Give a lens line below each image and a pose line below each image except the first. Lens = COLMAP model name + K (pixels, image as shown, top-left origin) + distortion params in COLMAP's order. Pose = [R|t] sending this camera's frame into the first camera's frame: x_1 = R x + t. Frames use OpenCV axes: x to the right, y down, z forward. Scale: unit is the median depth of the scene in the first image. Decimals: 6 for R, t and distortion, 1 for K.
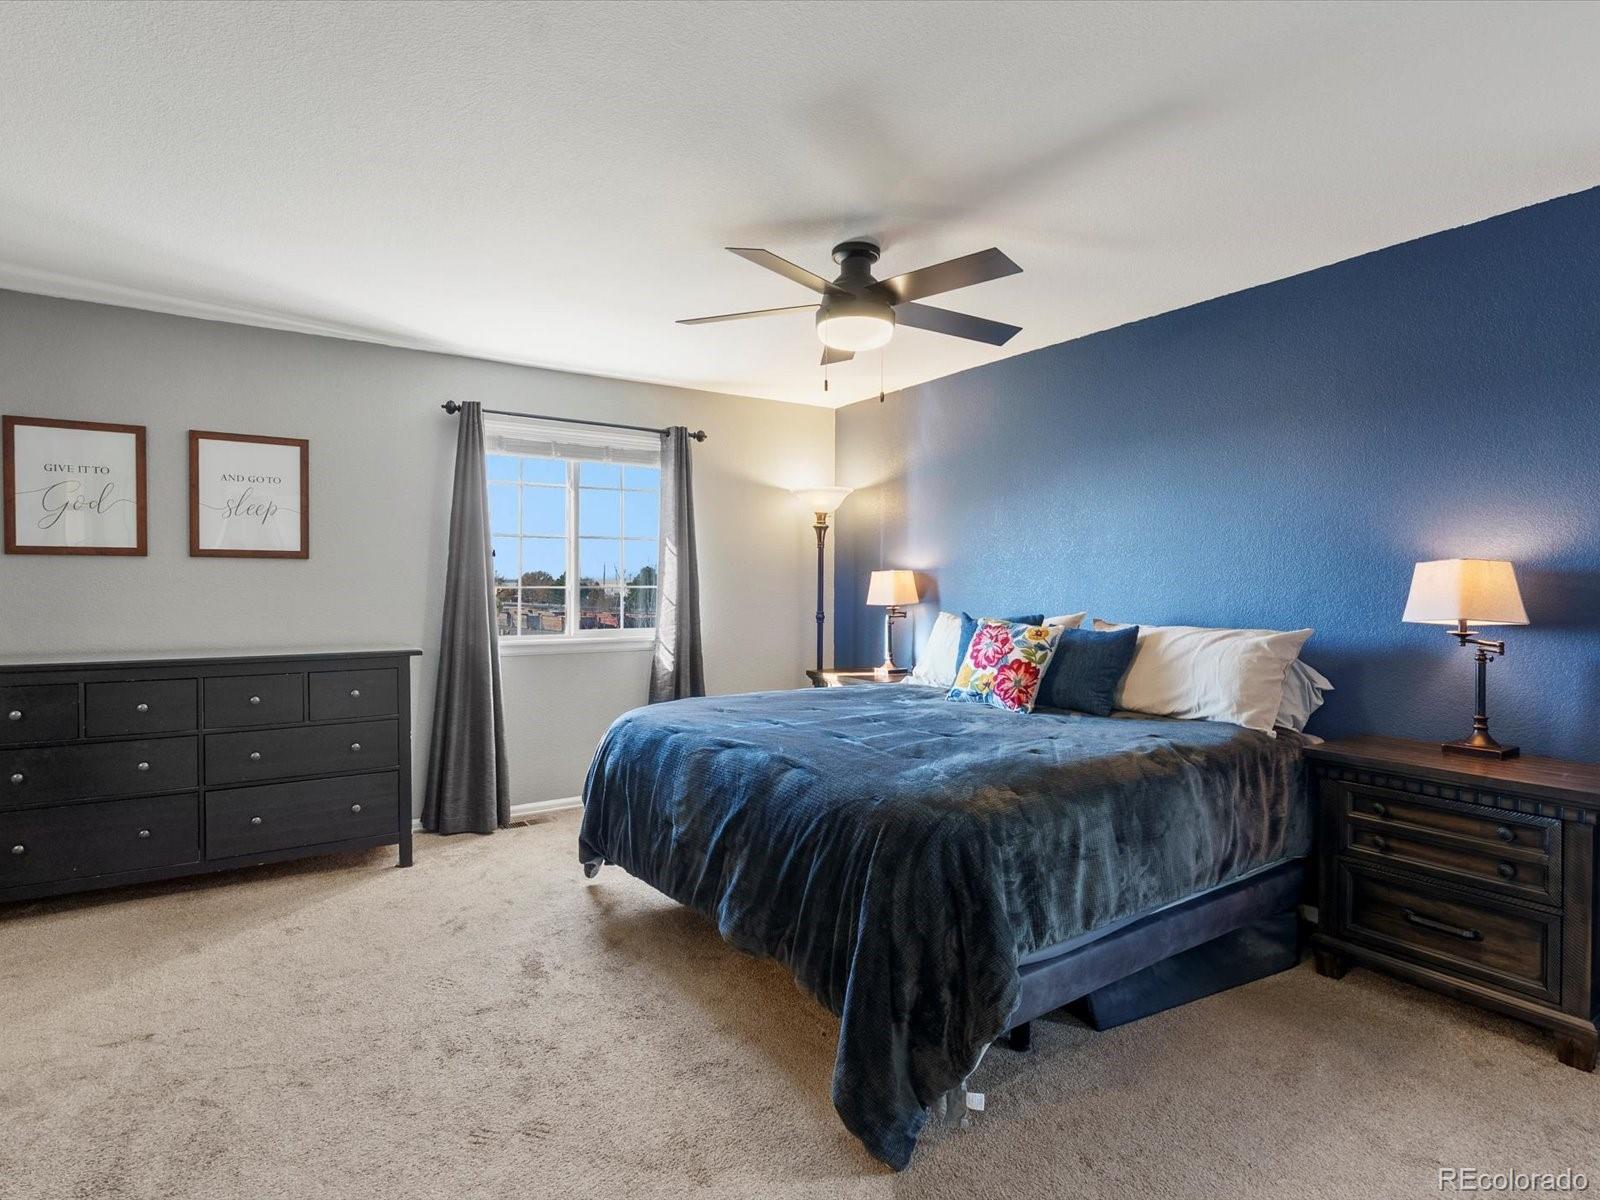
lens RADIAL K [[831.2, 0, 799.6], [0, 831.2, 596.1], [0, 0, 1]] dist [0.002520, 0.000925]
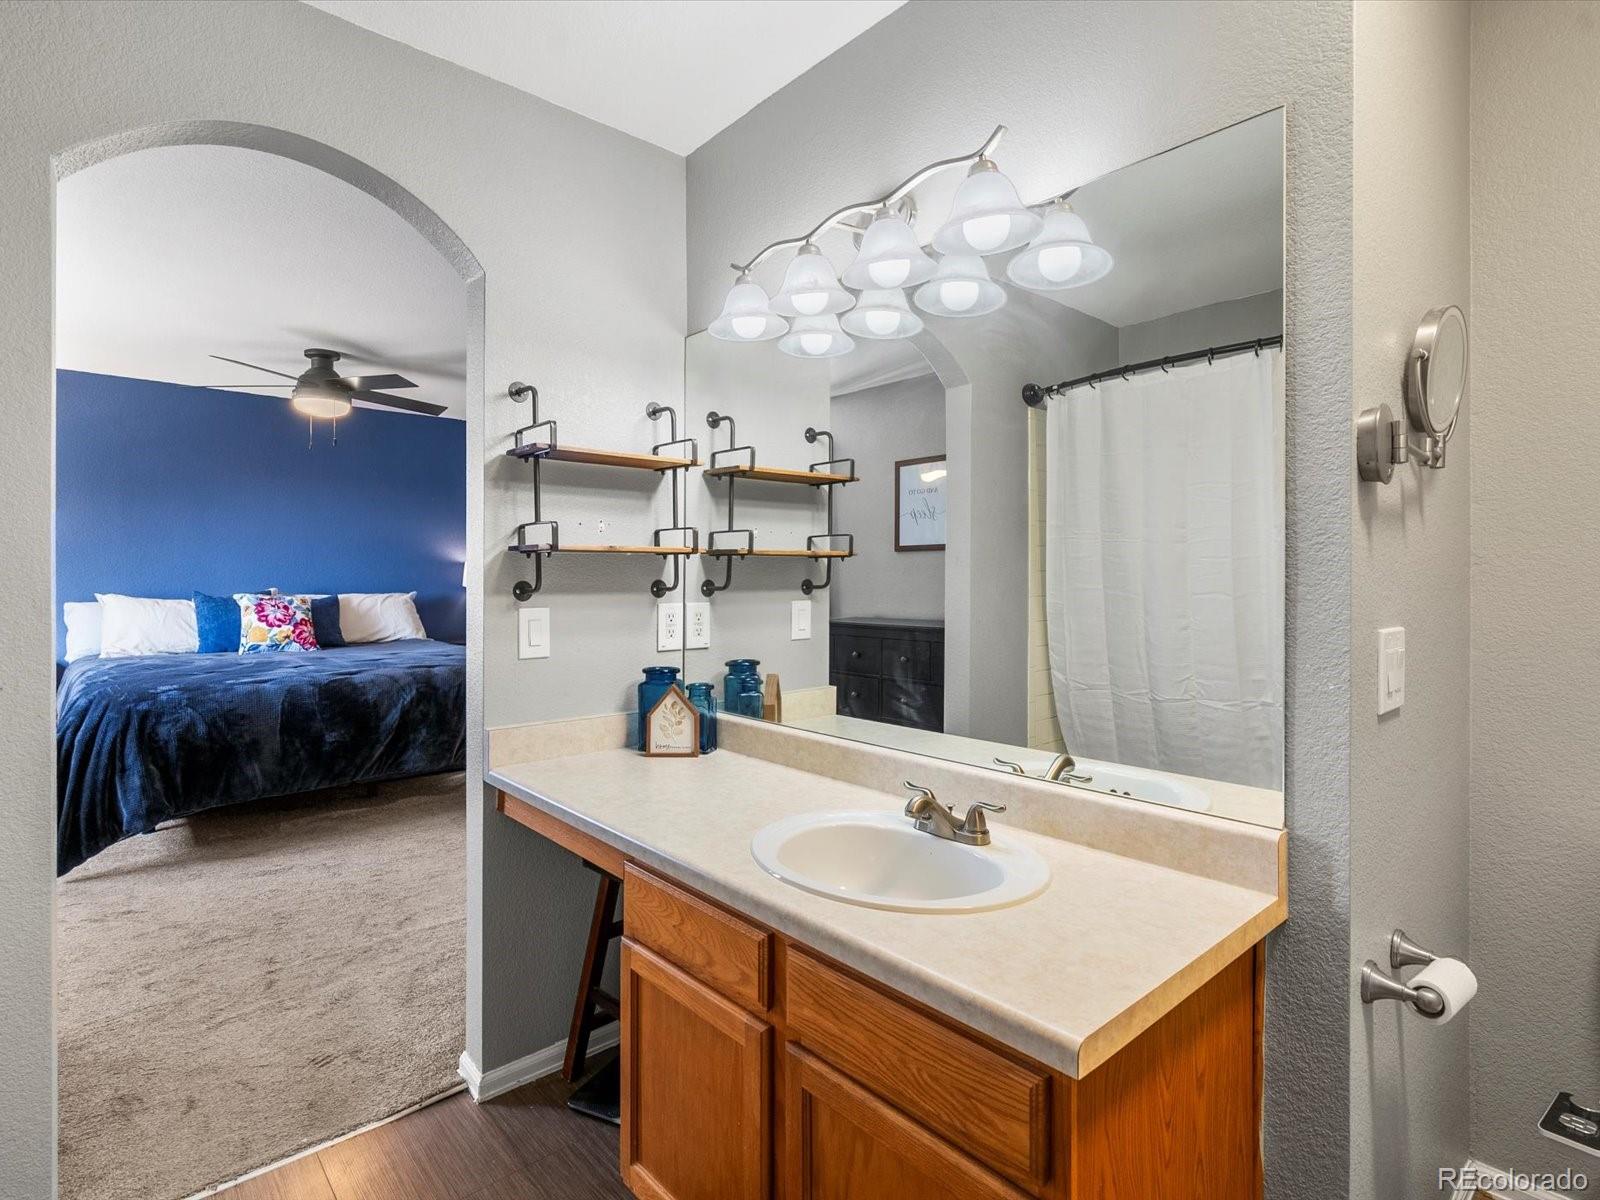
lens RADIAL K [[831.2, 0, 803.9], [0, 831.2, 587.8], [0, 0, 1]] dist [0.002520, 0.000925]
pose [[-0.152545, -0.017841, 0.988135, -1.399827], [0.006900, 0.999793, 0.019116, -0.003301], [-0.988272, 0.009734, -0.152390, 0.320122]]
